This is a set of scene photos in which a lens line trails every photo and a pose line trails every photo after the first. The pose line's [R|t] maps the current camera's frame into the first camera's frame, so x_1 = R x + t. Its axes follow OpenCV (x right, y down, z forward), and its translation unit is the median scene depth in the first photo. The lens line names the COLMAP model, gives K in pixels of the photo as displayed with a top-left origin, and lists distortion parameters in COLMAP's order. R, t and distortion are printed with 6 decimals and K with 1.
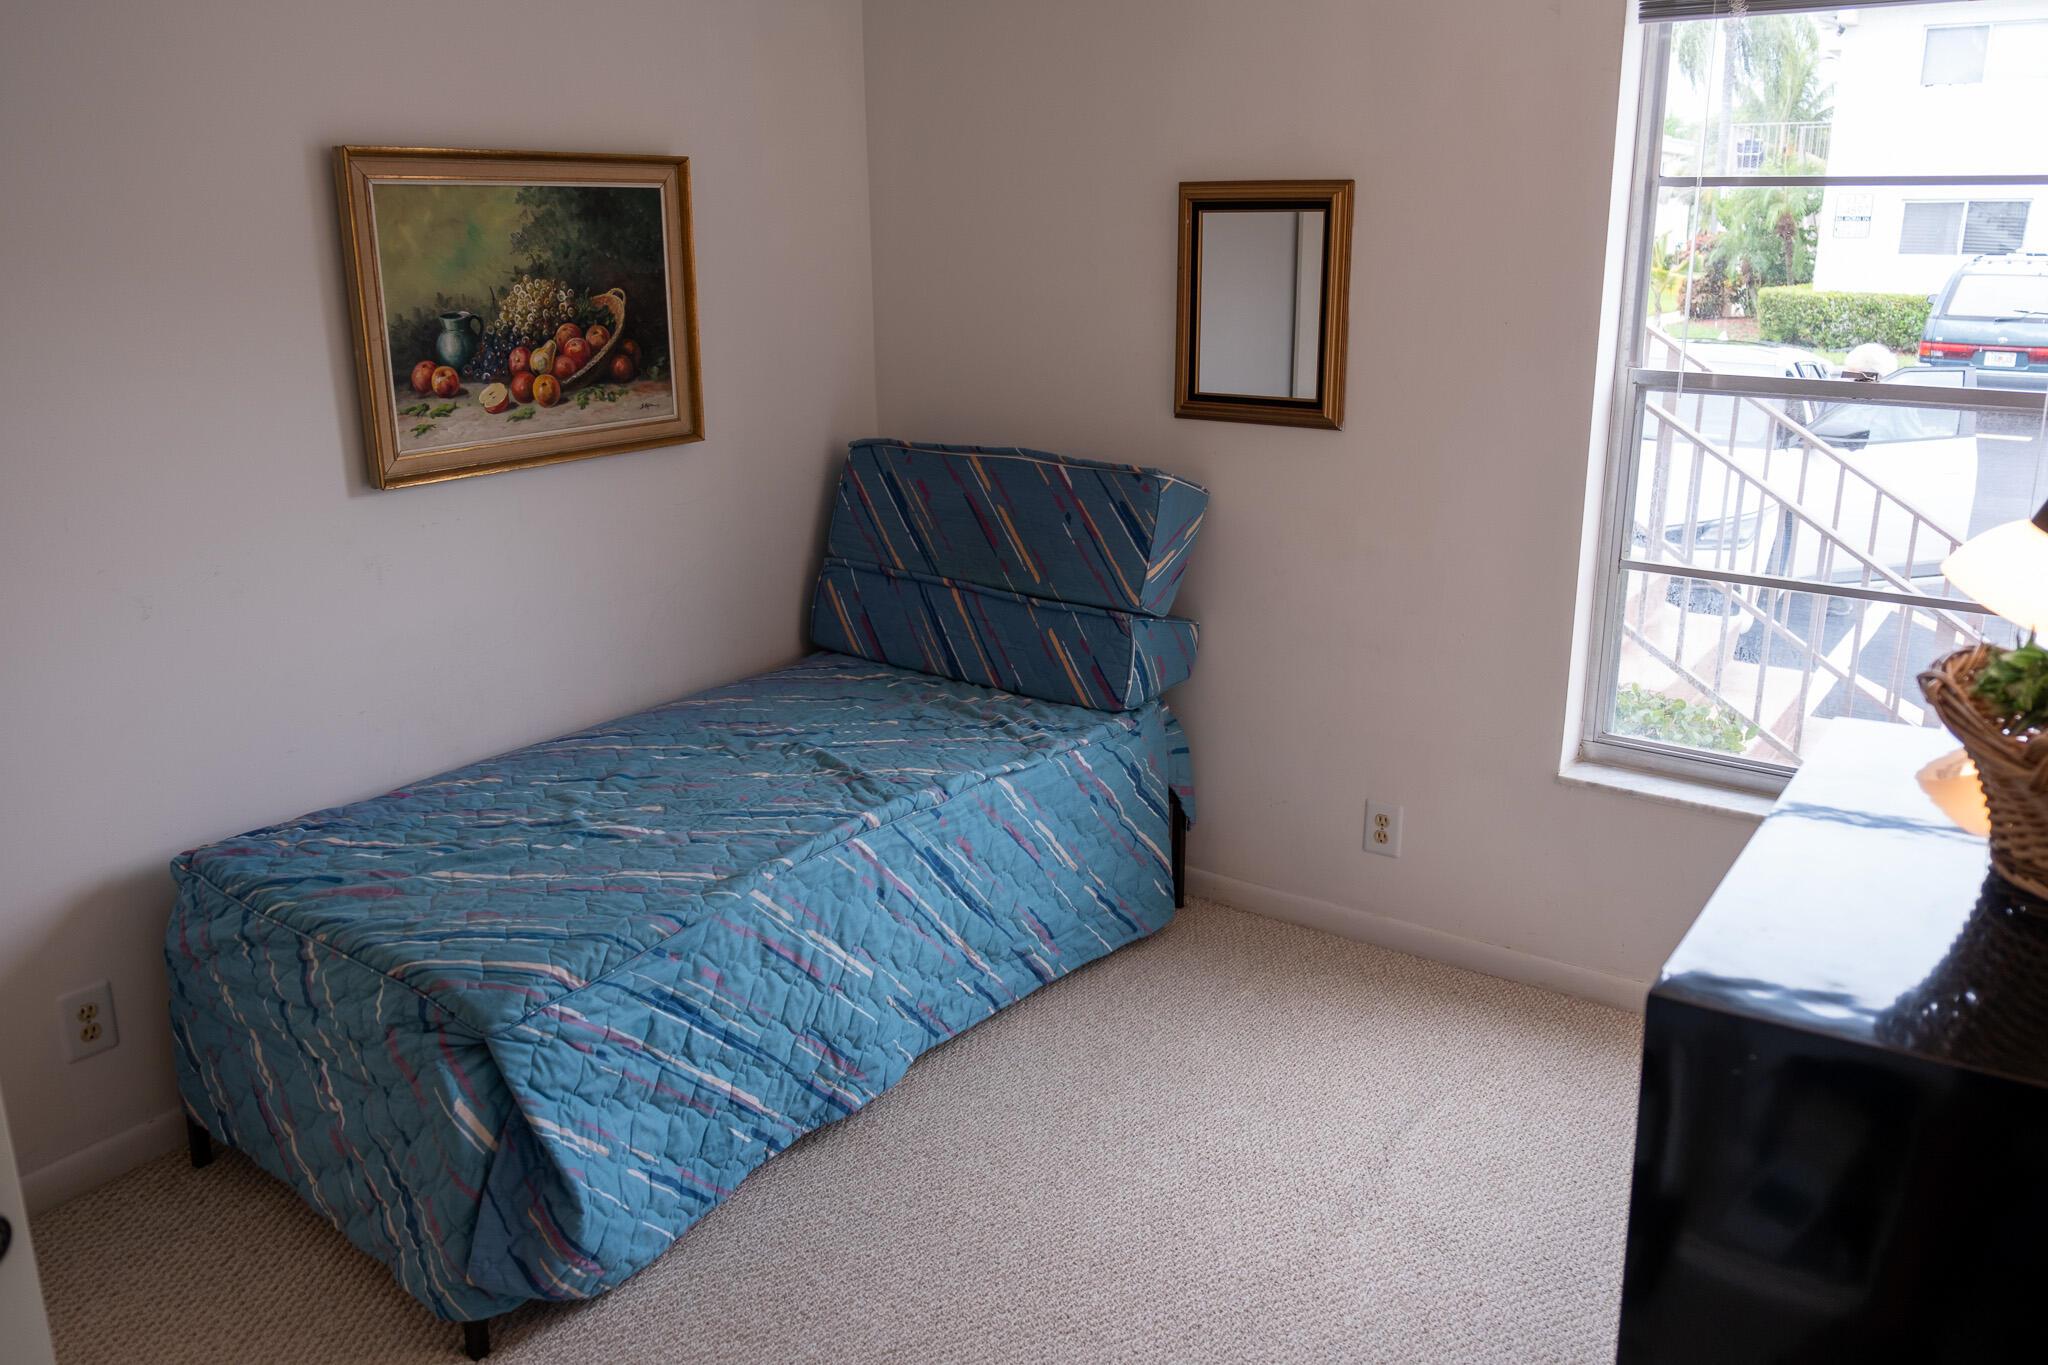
lens RADIAL K [[1618.1, 0, 1037.4], [0, 1618.1, 668.7], [0, 0, 1]] dist [-0.033995, 0.007869]
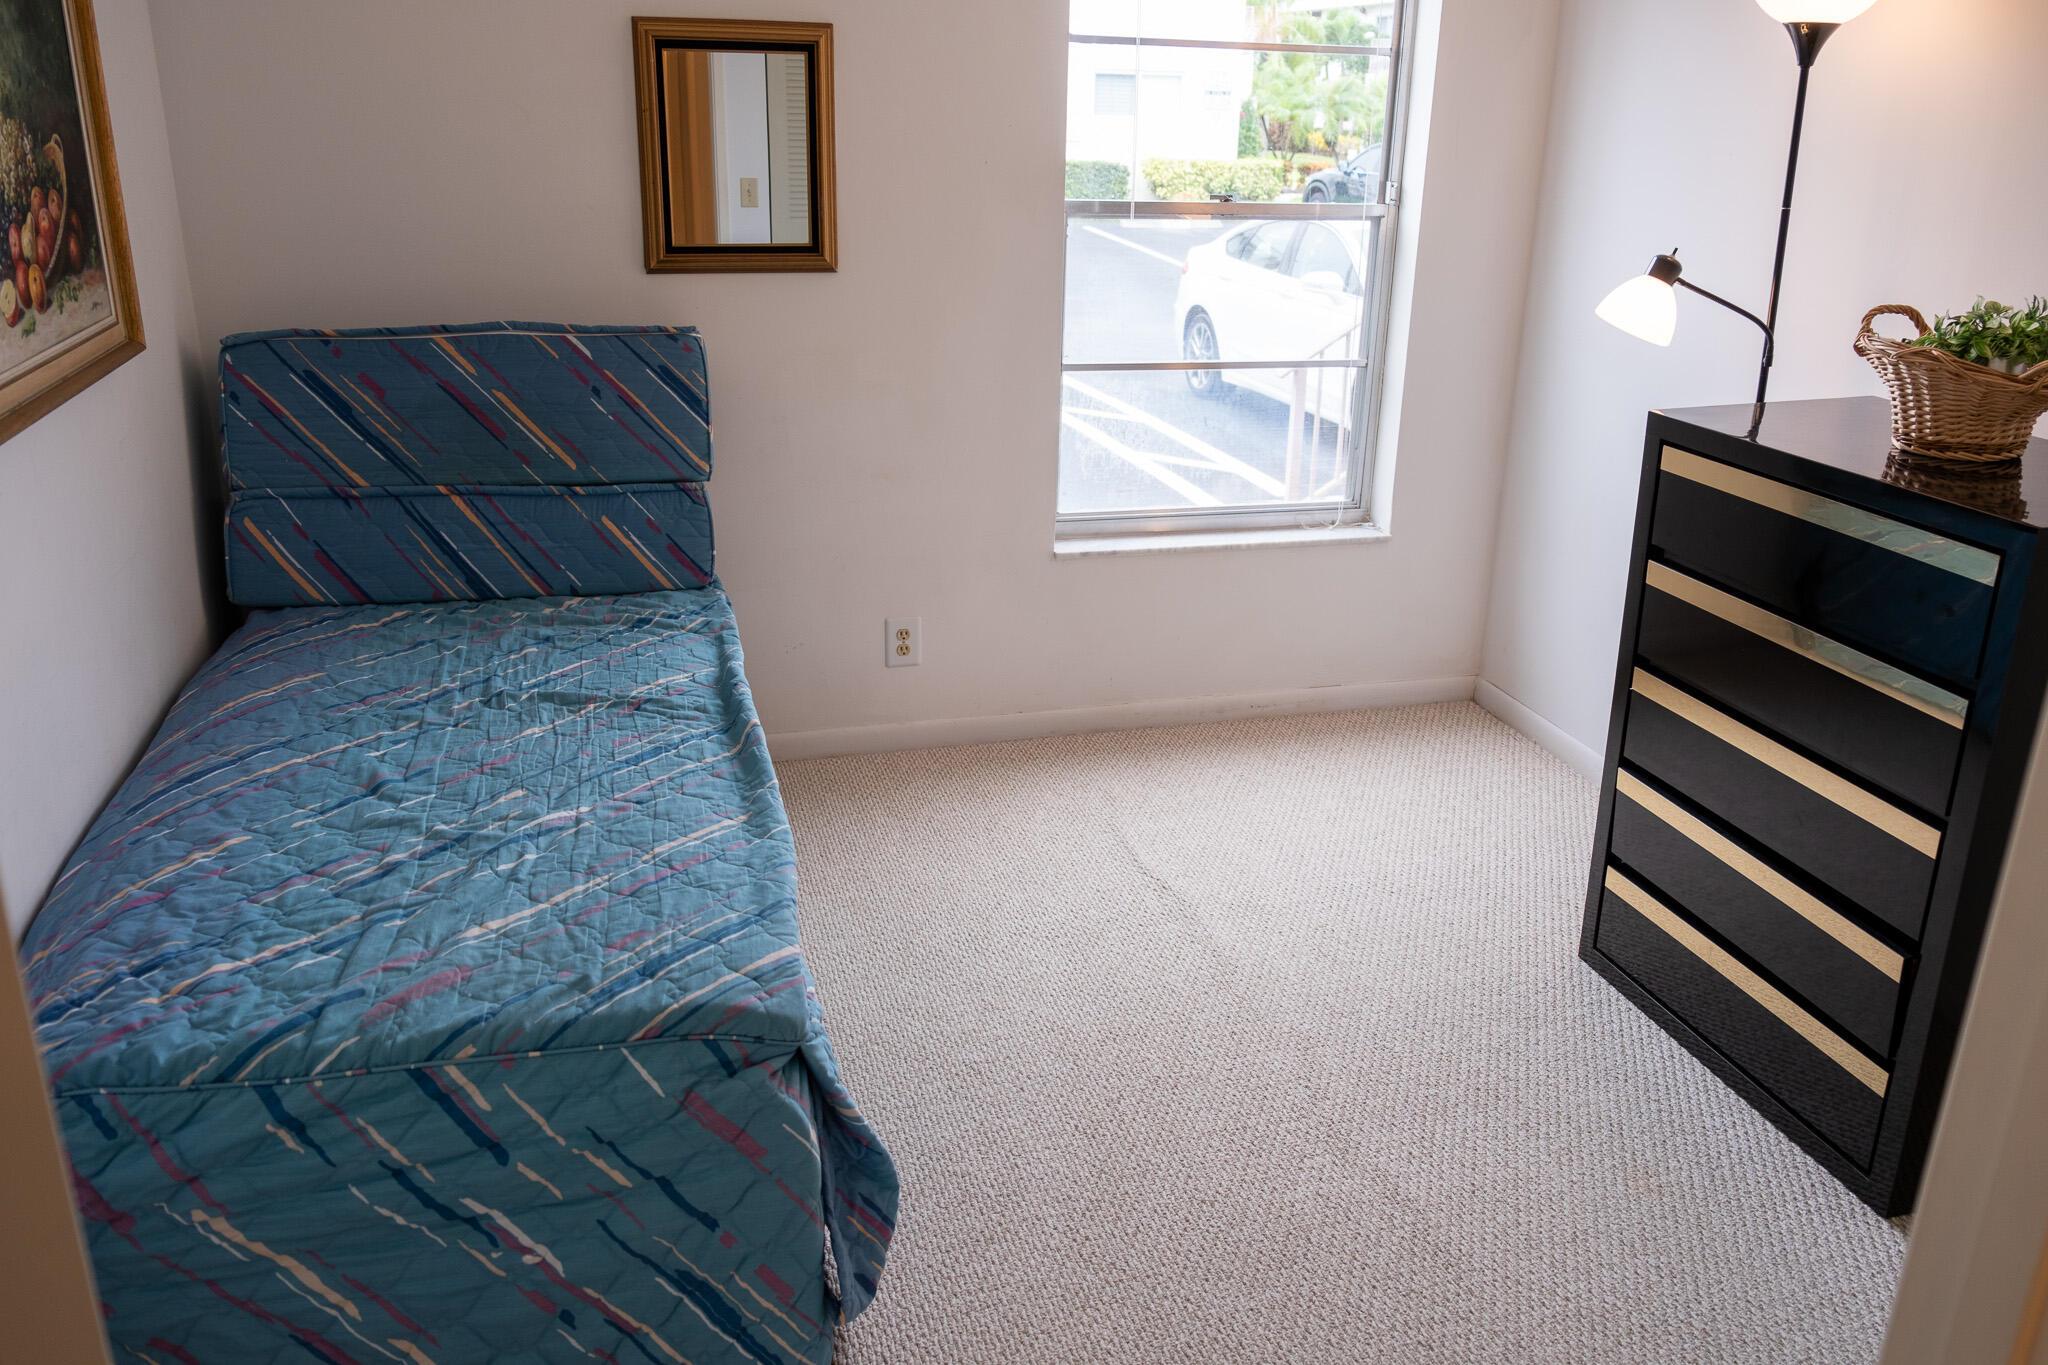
lens RADIAL K [[1618.1, 0, 1037.4], [0, 1618.1, 668.7], [0, 0, 1]] dist [-0.033995, 0.007869]
pose [[0.610365, -0.248068, 0.752275, -0.556477], [0.185231, 0.968065, 0.168938, -0.050634], [-0.770159, 0.036231, 0.636823, 0.242630]]
